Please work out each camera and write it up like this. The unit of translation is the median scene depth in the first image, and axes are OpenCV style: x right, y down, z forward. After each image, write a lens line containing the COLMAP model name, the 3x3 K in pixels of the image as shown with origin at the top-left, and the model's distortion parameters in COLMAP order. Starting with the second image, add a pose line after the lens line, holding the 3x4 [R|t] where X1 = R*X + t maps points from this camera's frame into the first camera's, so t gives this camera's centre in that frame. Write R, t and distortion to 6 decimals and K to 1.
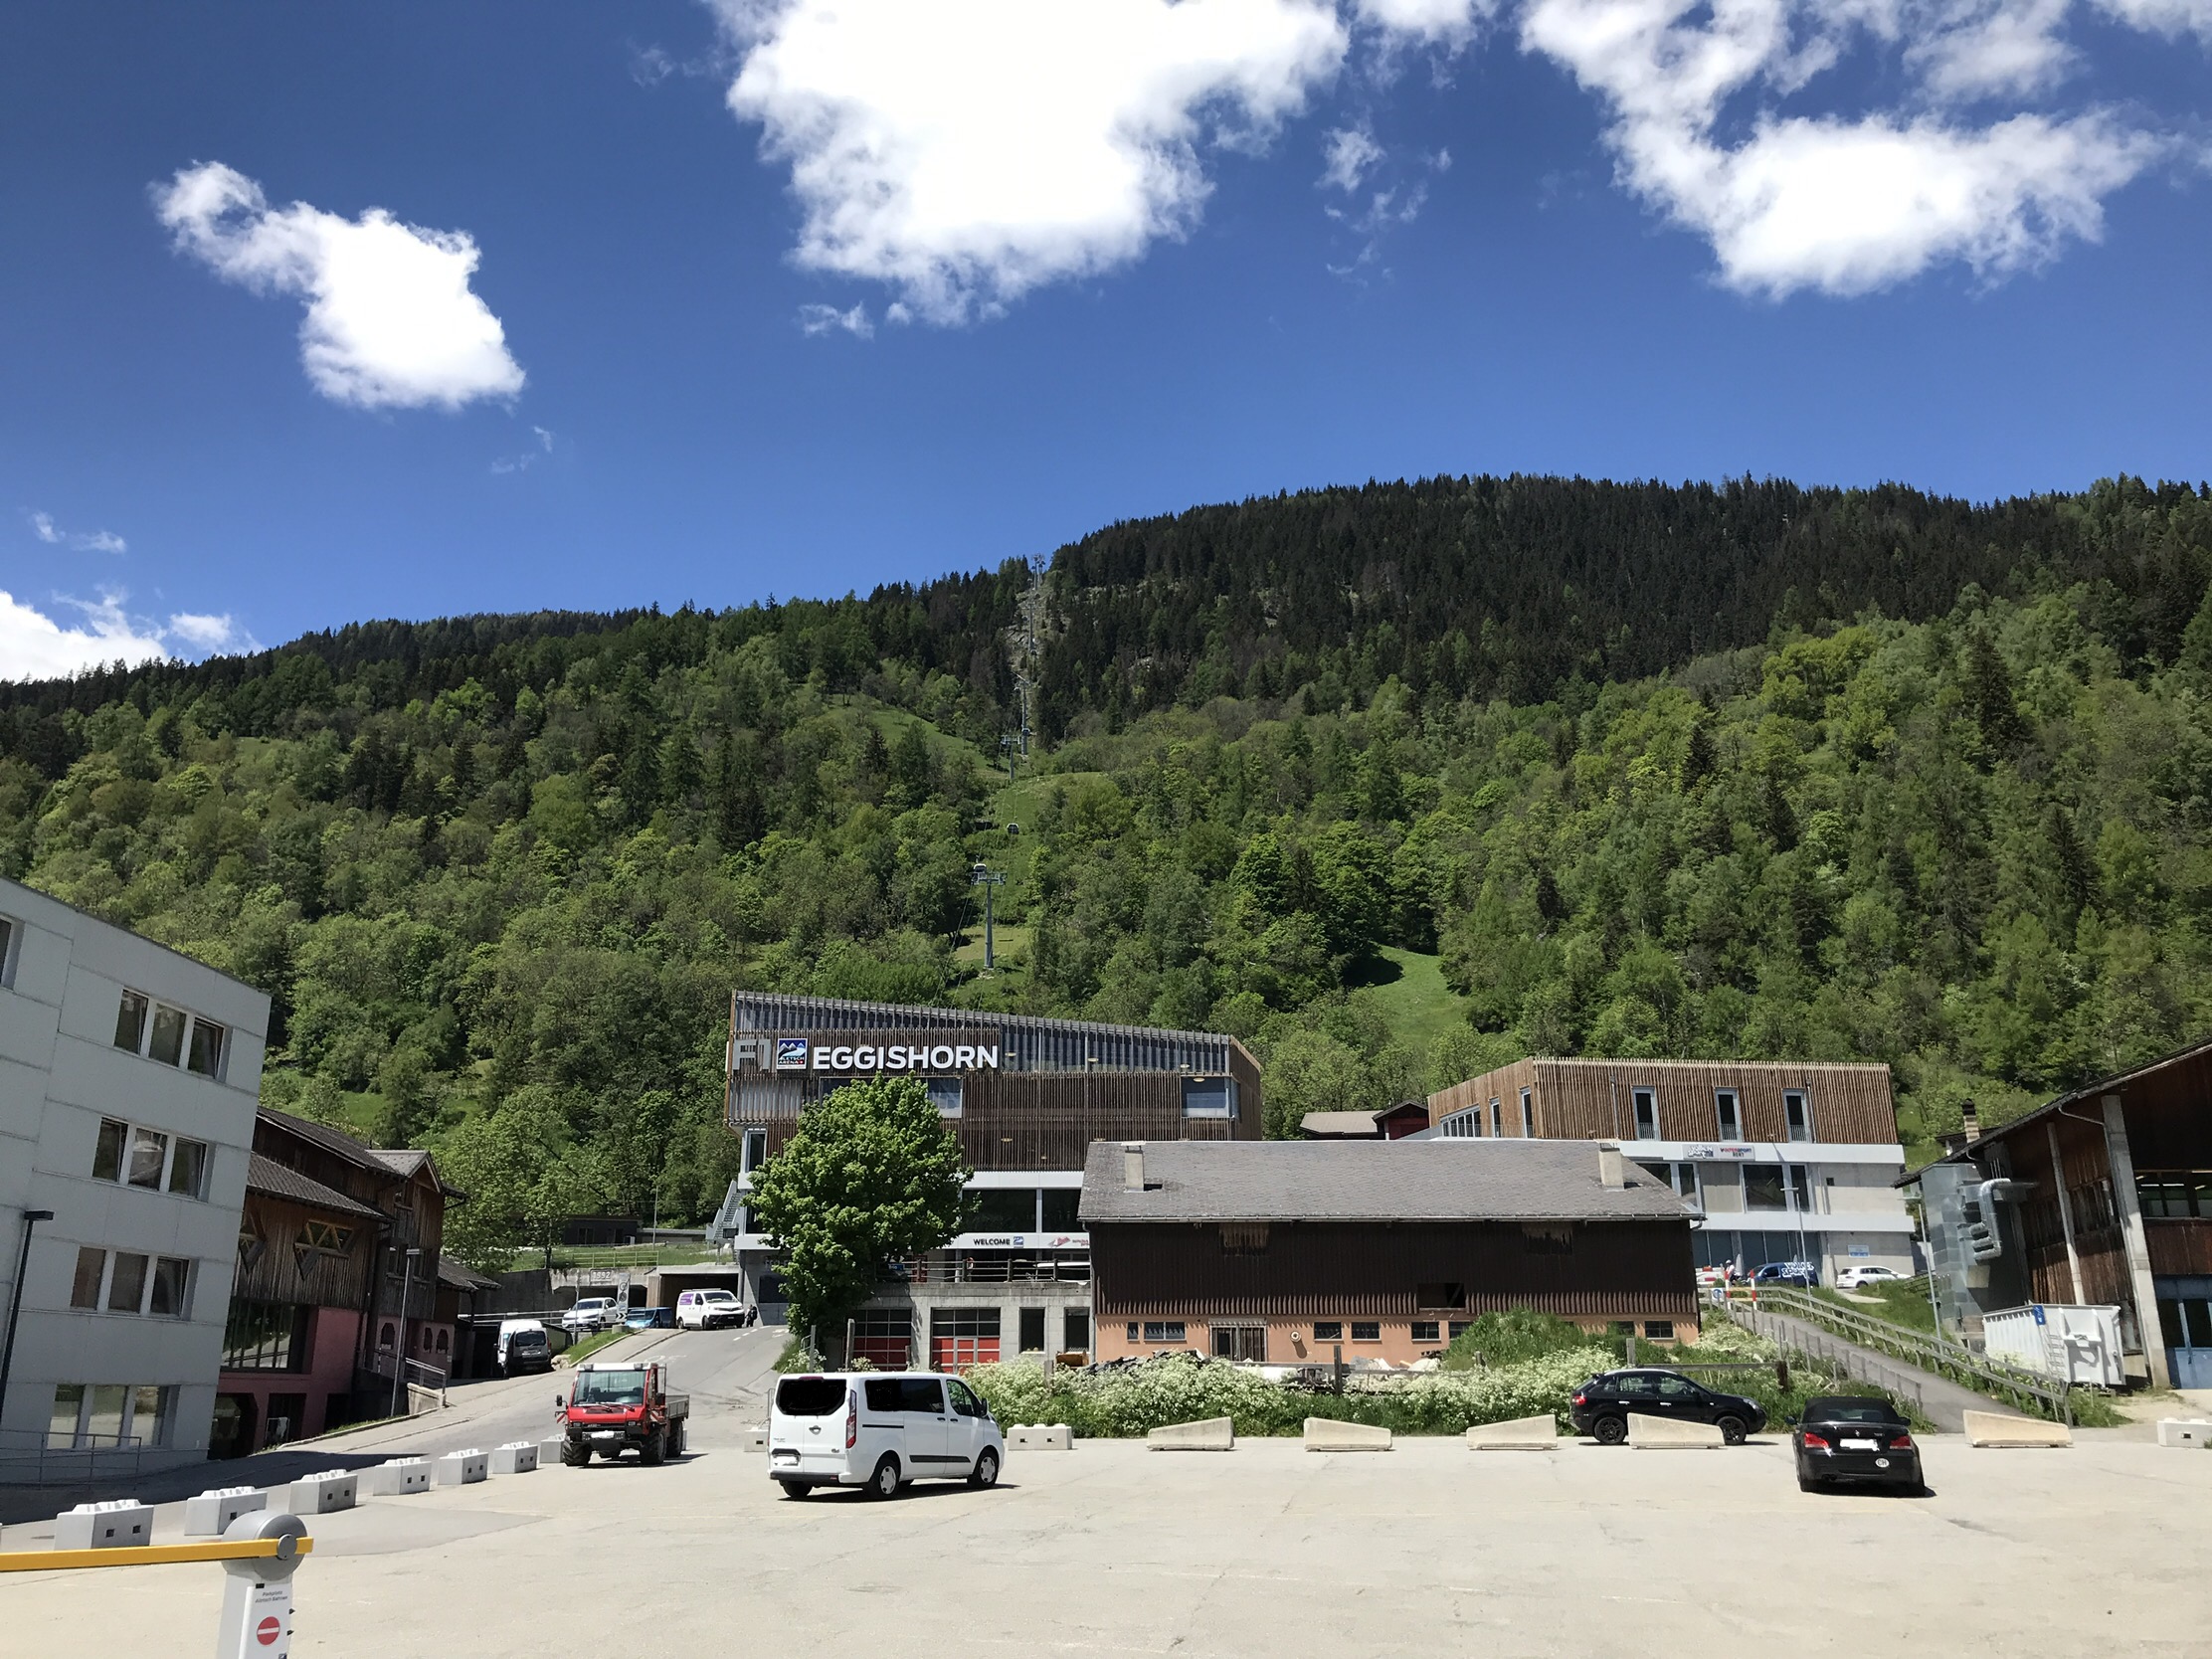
lens RADIAL K [[1794.5, 0, 1106.0], [0, 1794.5, 829.5], [0, 0, 1]] dist [0.010365, 0.007482]
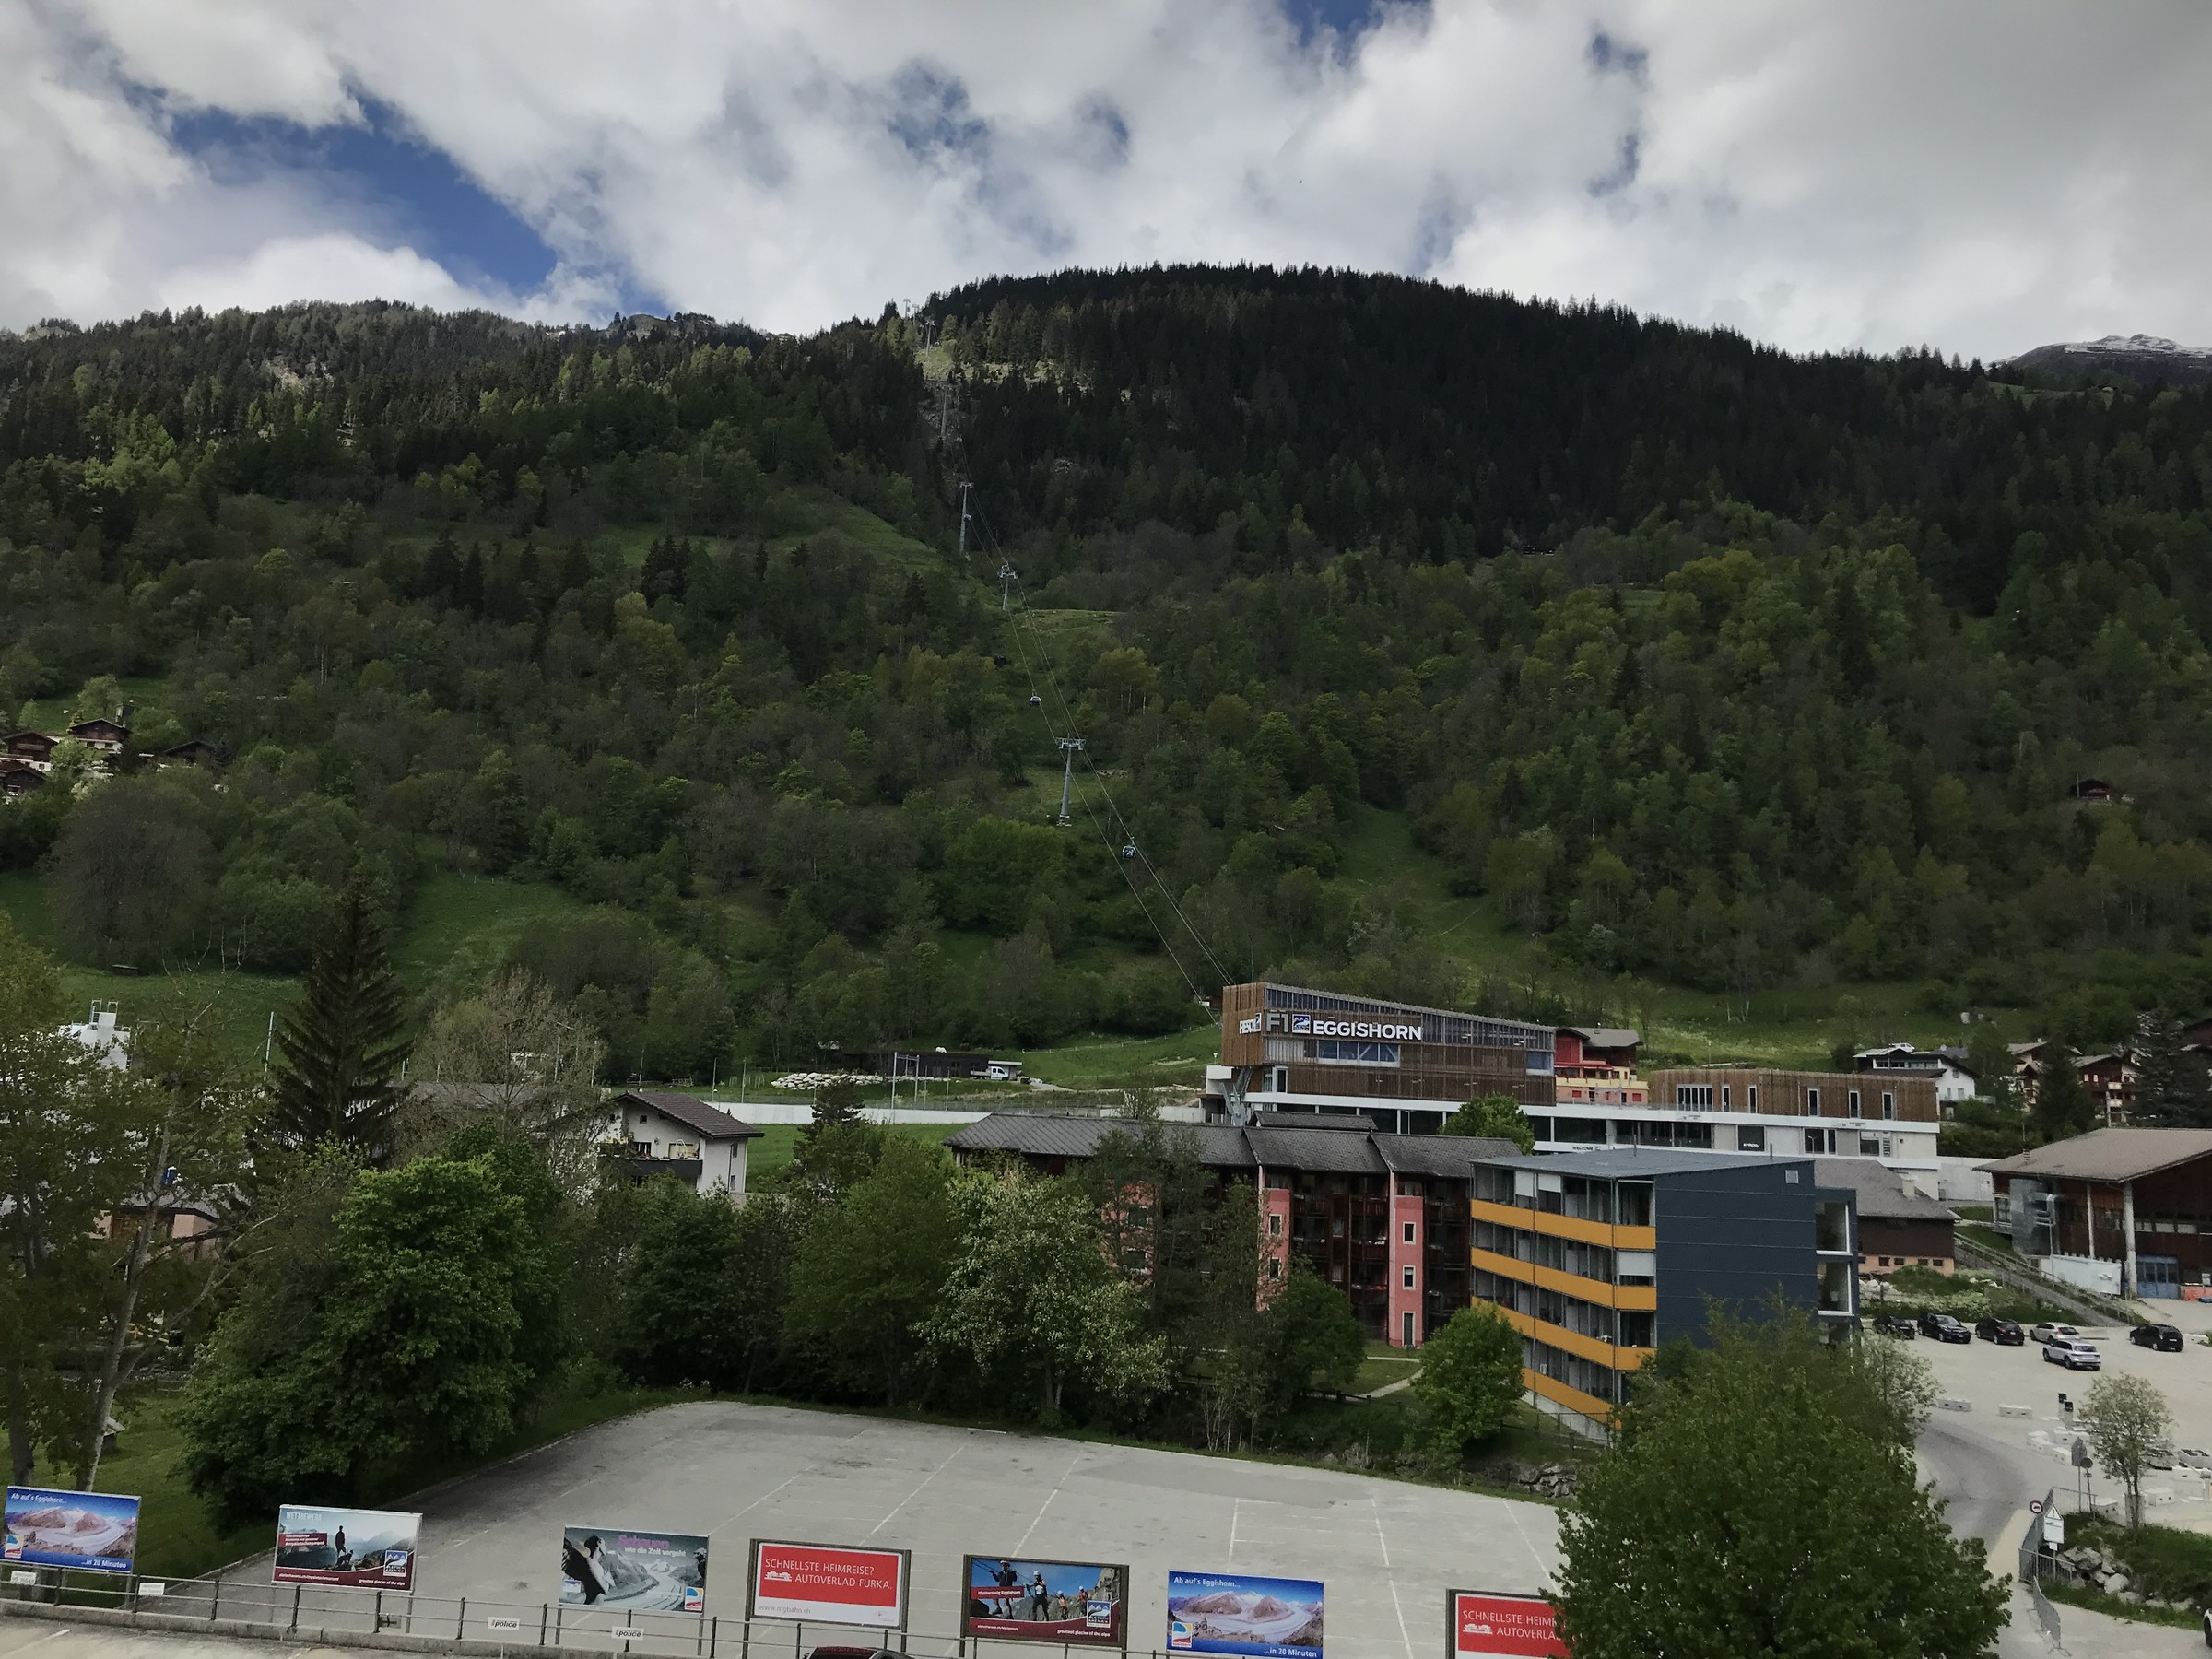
lens RADIAL K [[1789.0, 0, 1086.3], [0, 1789.0, 828.0], [0, 0, 1]] dist [0.085889, -0.160964]
pose [[0.989205, 0.060868, 0.133301, -0.181636], [-0.081502, 0.984505, 0.155263, -0.089262], [-0.121785, -0.164451, 0.978838, -0.174738]]
